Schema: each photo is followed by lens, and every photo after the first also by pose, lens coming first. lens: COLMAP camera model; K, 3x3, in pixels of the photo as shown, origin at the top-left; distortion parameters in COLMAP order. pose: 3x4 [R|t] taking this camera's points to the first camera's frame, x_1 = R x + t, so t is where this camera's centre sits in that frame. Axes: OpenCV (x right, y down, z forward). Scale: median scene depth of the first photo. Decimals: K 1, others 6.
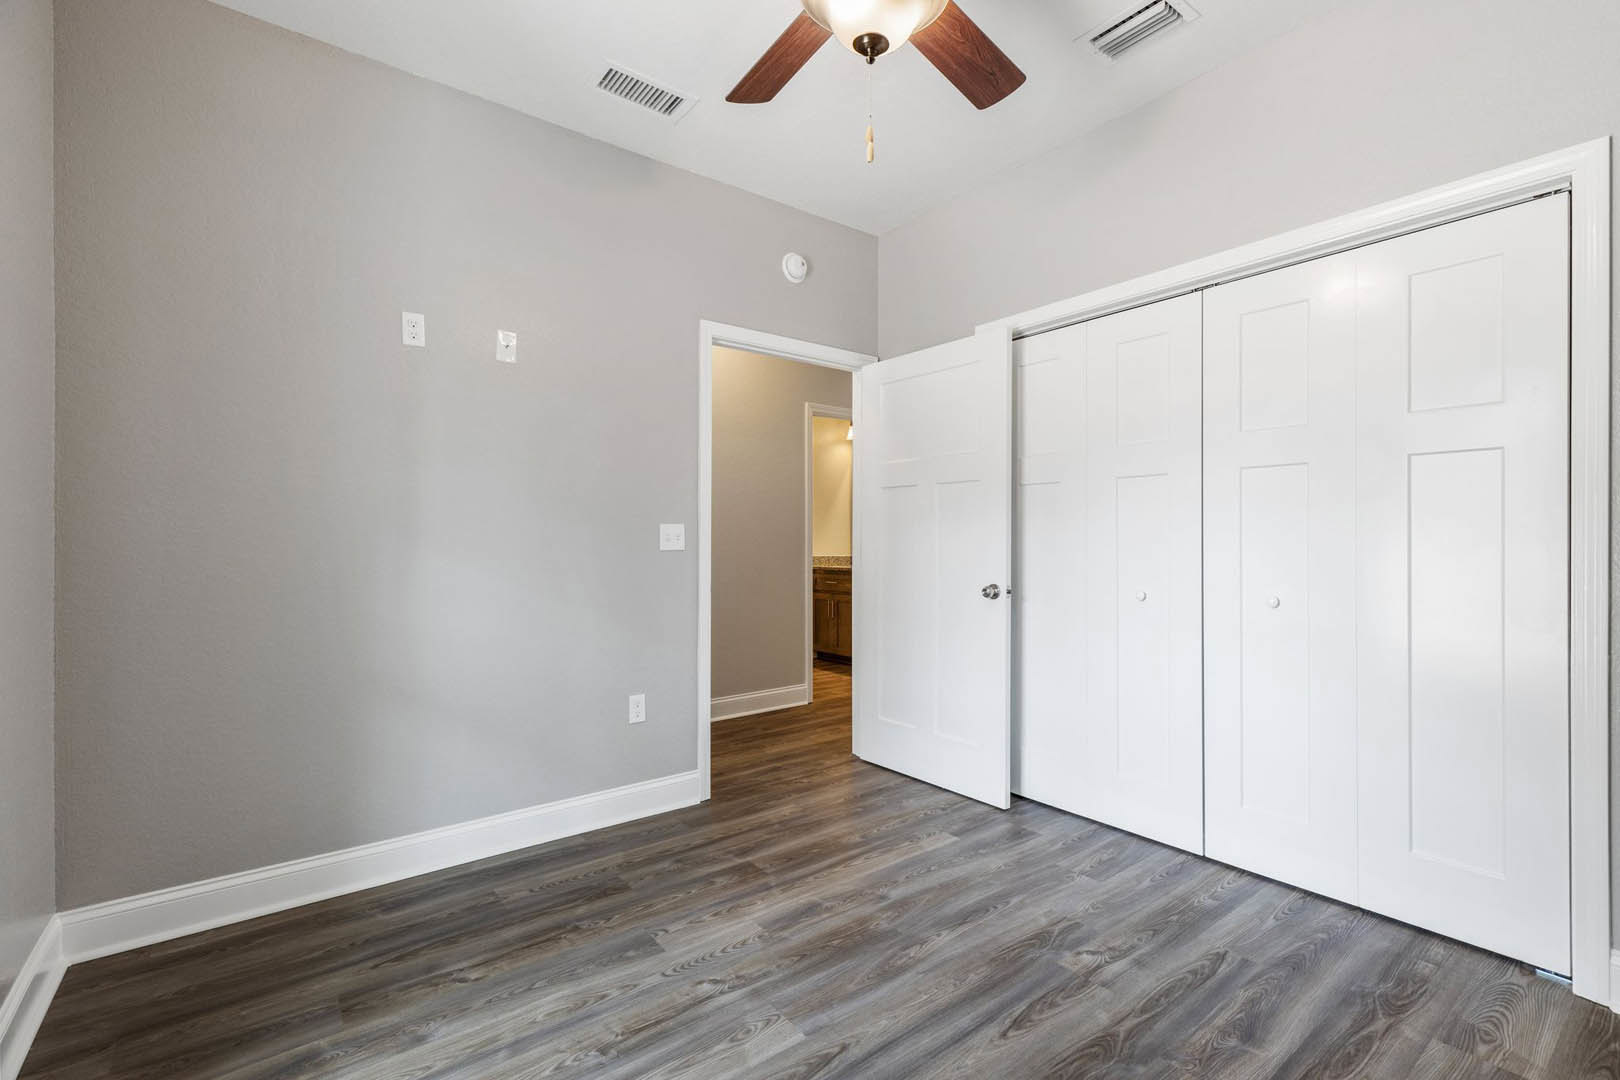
lens RADIAL K [[724.5, 0, 824.2], [0, 724.5, 537.1], [0, 0, 1]] dist [0.002911, 0.000513]
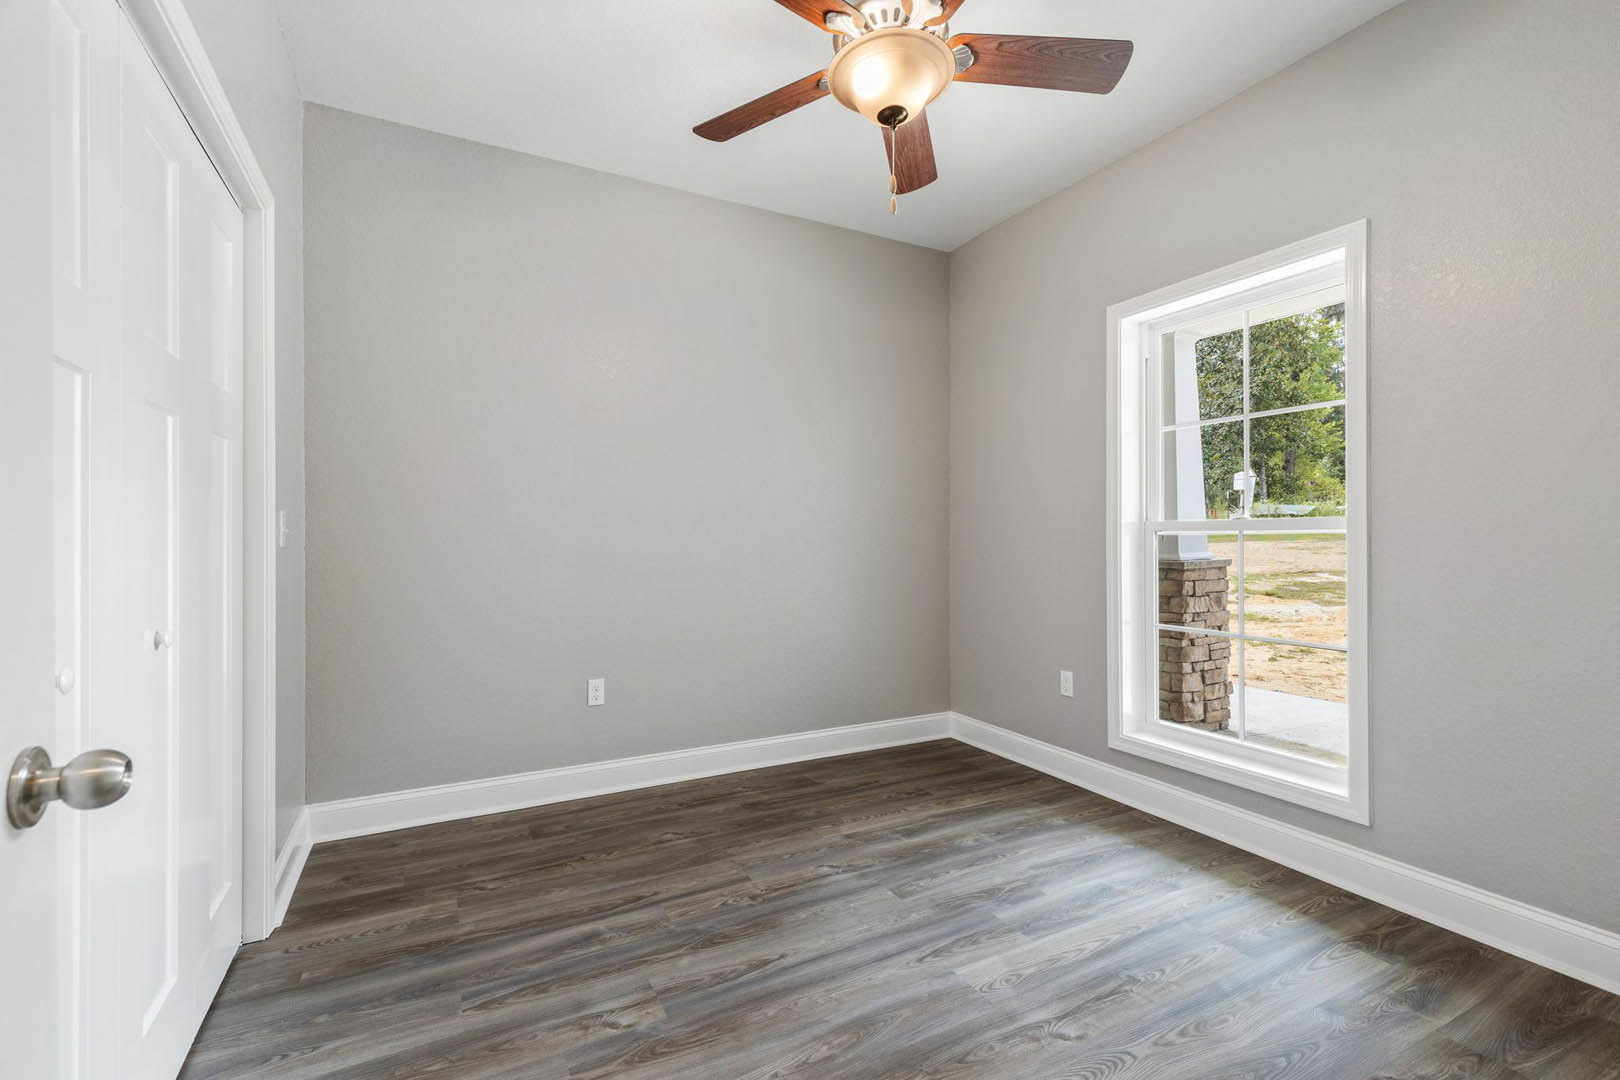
lens RADIAL K [[724.5, 0, 824.2], [0, 724.5, 537.1], [0, 0, 1]] dist [0.002911, 0.000513]
pose [[-0.985563, 0.007828, 0.169128, -0.021047], [0.007436, 0.999968, -0.002948, 0.011849], [-0.169145, -0.001647, -0.985590, 1.966312]]
